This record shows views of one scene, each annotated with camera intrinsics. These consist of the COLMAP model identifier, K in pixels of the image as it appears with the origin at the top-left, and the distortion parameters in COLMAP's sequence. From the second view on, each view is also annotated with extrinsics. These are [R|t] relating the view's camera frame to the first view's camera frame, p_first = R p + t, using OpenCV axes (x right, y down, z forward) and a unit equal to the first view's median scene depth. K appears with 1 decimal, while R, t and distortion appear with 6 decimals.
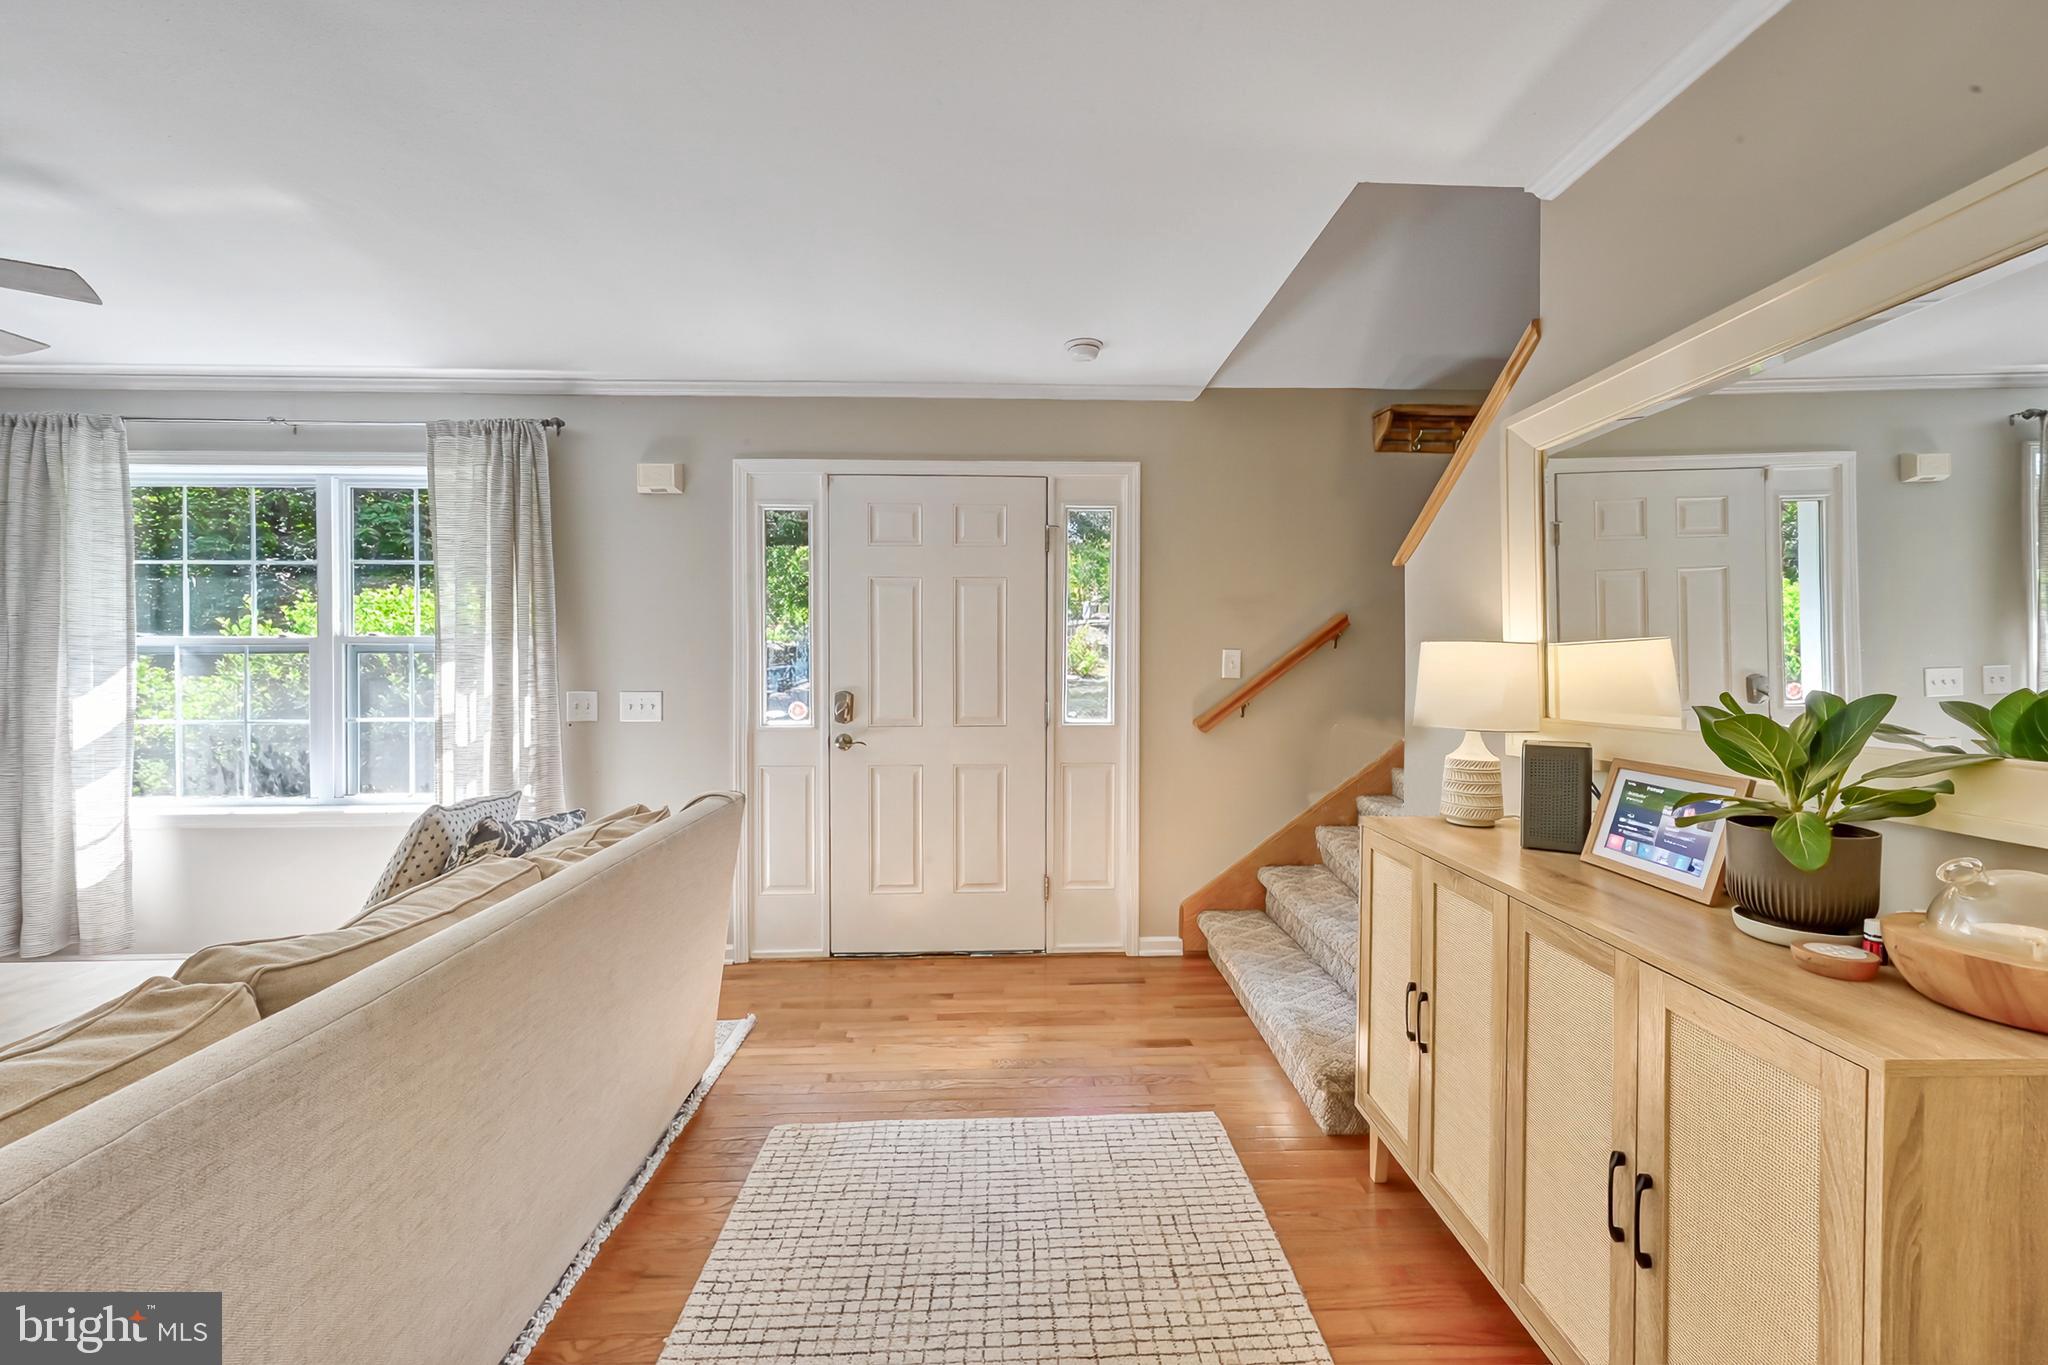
lens RADIAL K [[826.8, 0, 1024.0], [0, 826.8, 682.5], [0, 0, 1]] dist [0.000291, -0.000082]
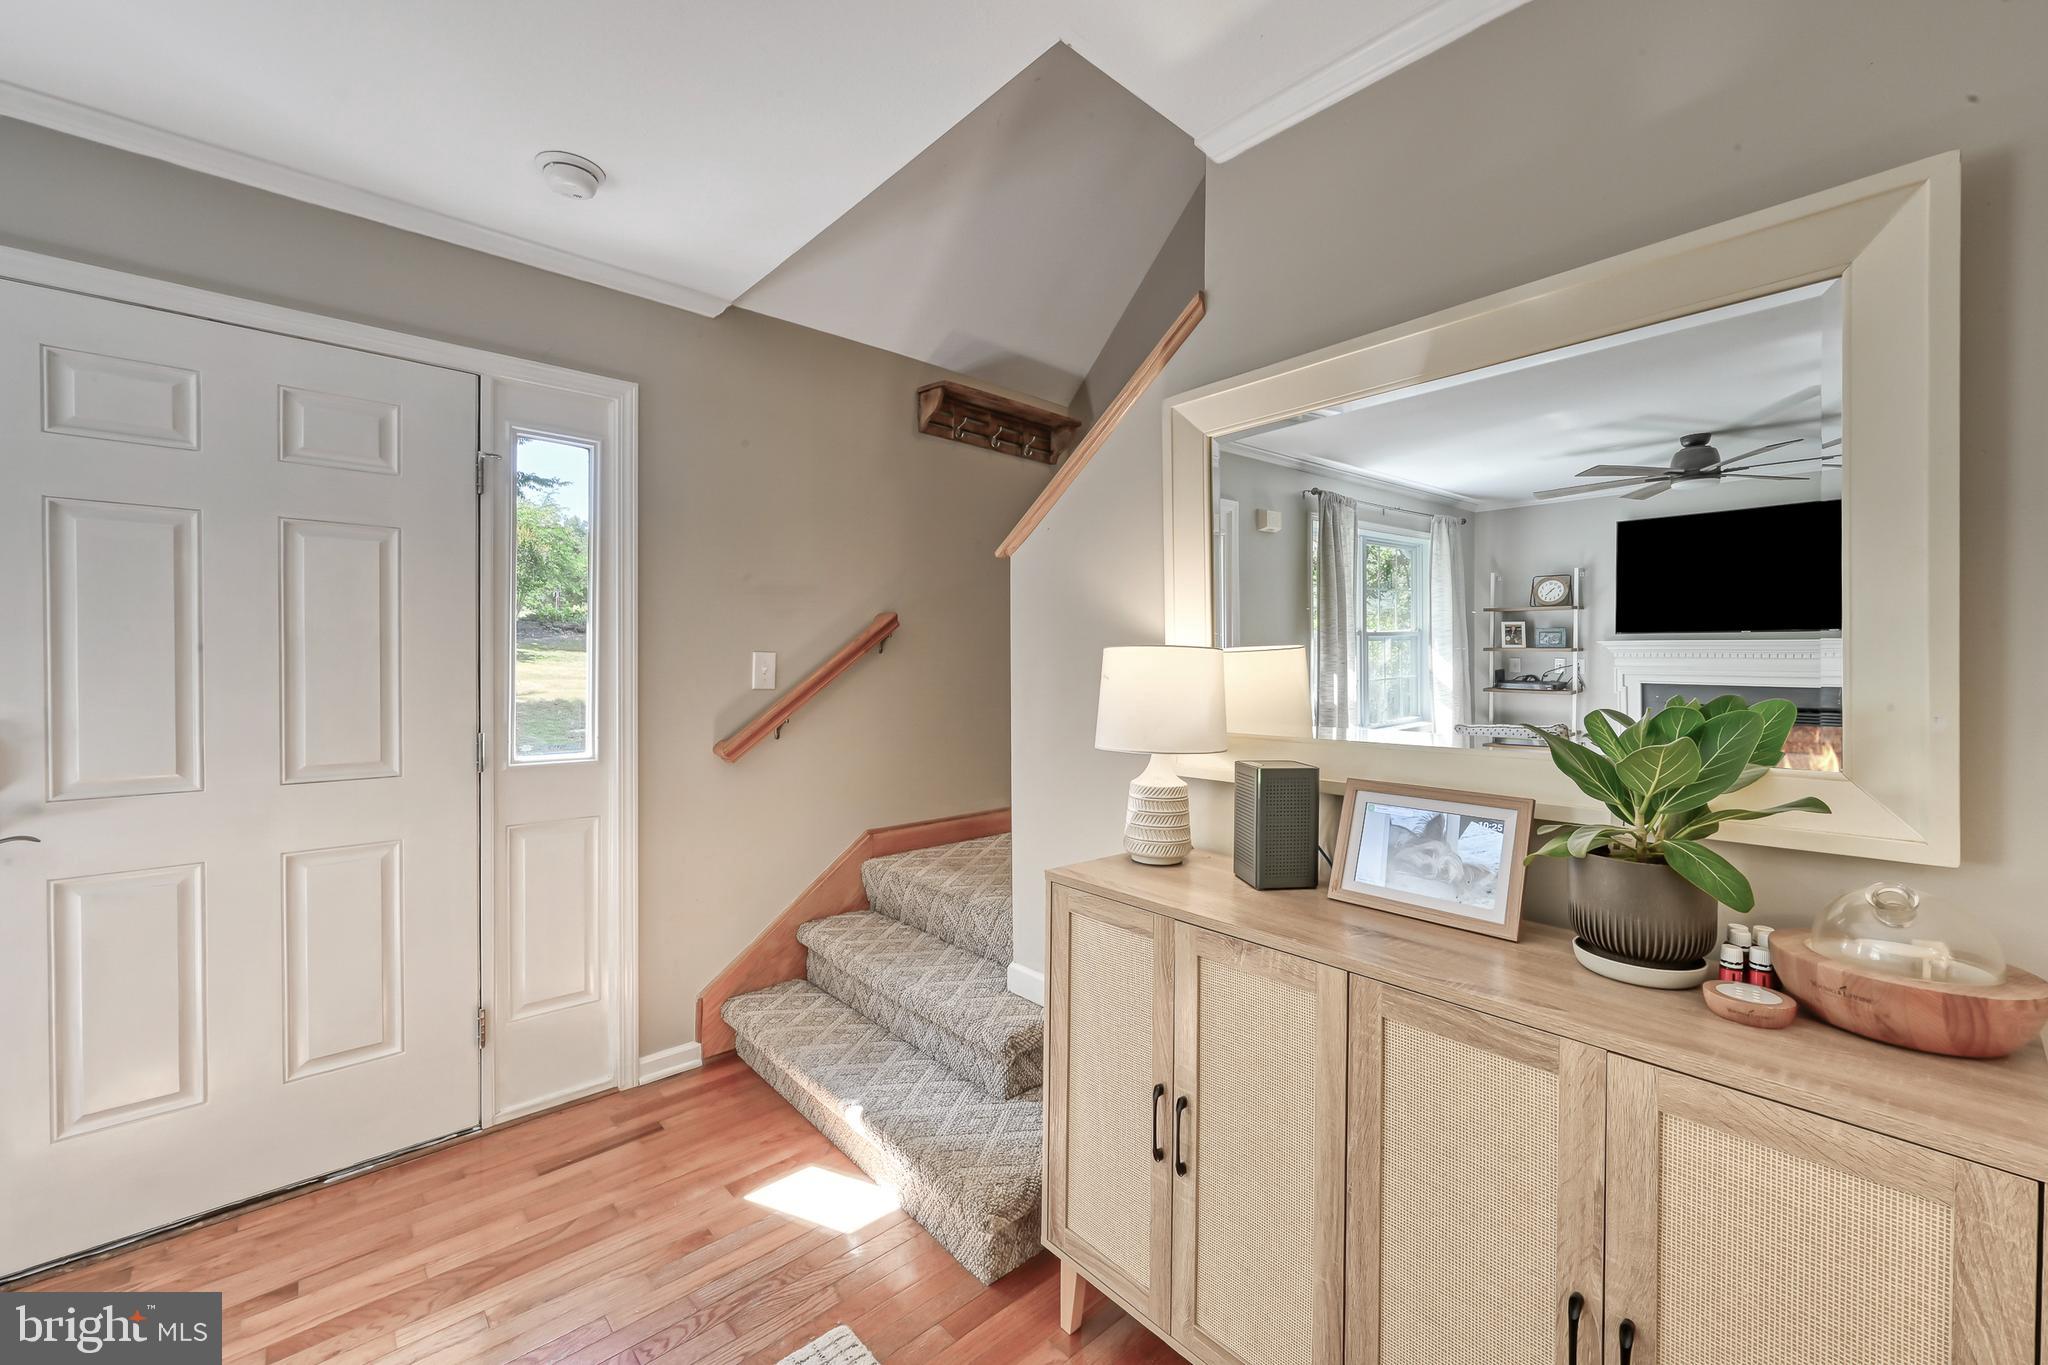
lens RADIAL K [[818.2, 0, 1024.5], [0, 818.2, 678.2], [0, 0, 1]] dist [-0.000006, -0.000346]
pose [[0.758745, -0.009241, 0.651322, -0.067491], [0.014747, 0.999887, -0.002992, -0.010371], [-0.651221, 0.011875, 0.758795, 0.270702]]
